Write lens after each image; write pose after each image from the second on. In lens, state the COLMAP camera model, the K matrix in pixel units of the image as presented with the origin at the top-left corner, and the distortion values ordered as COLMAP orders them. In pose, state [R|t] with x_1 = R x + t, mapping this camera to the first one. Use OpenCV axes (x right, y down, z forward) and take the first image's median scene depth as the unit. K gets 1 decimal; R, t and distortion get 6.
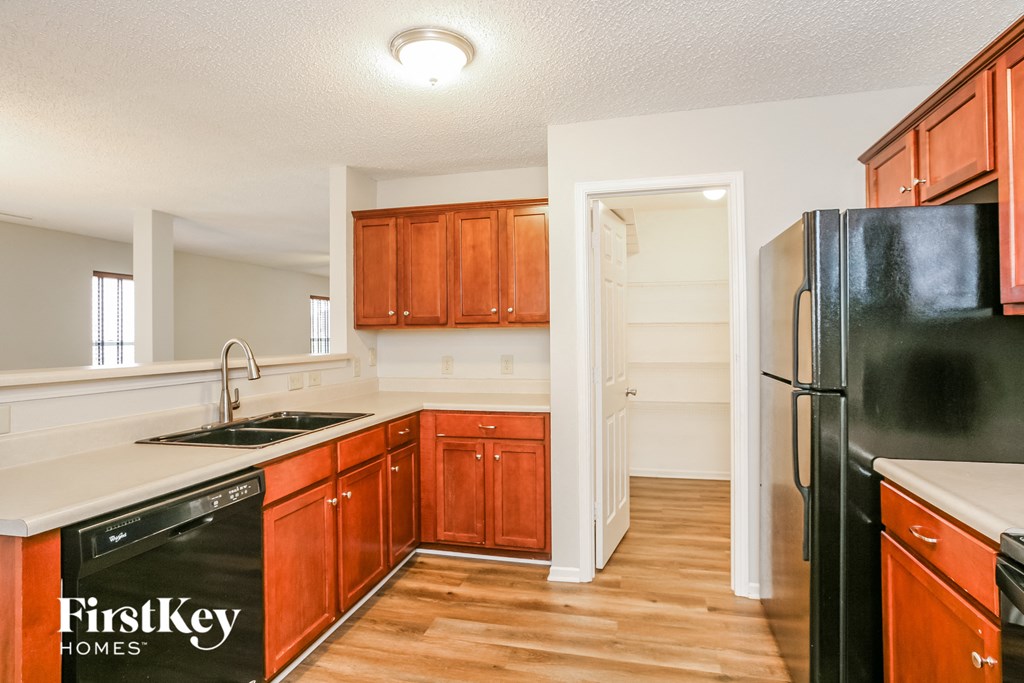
lens RADIAL K [[529.3, 0, 512.0], [0, 529.3, 341.5], [0, 0, 1]] dist [-0.001691, 0.000187]
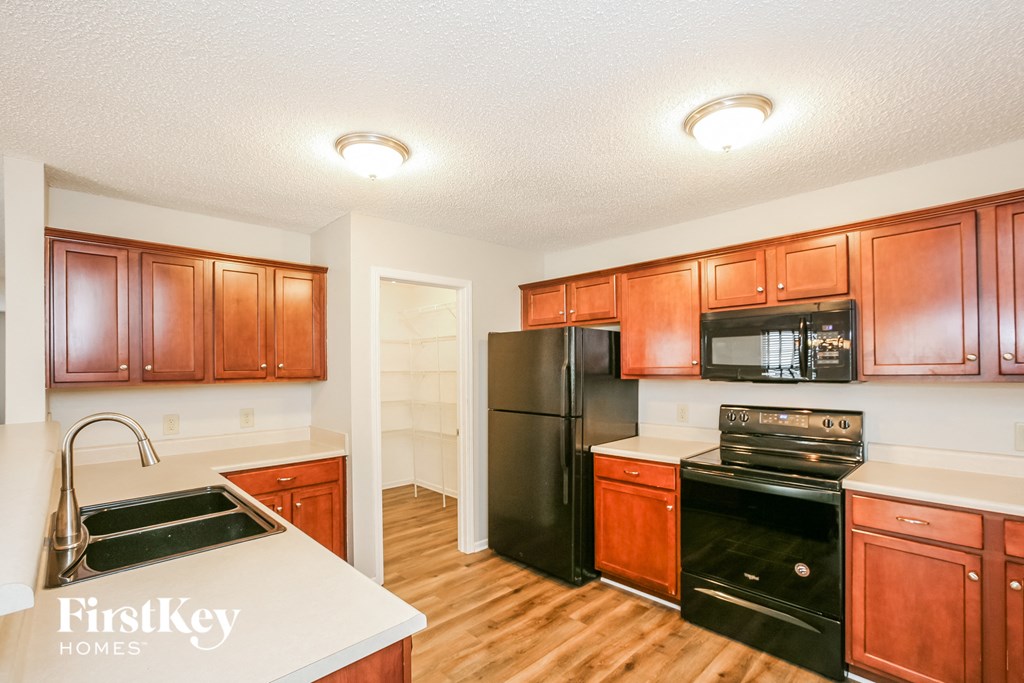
lens RADIAL K [[473.5, 0, 511.5], [0, 473.5, 361.4], [0, 0, 1]] dist [0.000047, 0.000048]
pose [[0.547654, 0.010346, 0.836641, -0.594222], [0.012586, 0.999709, -0.020601, -0.047047], [-0.836610, 0.021812, 0.547364, 0.108889]]
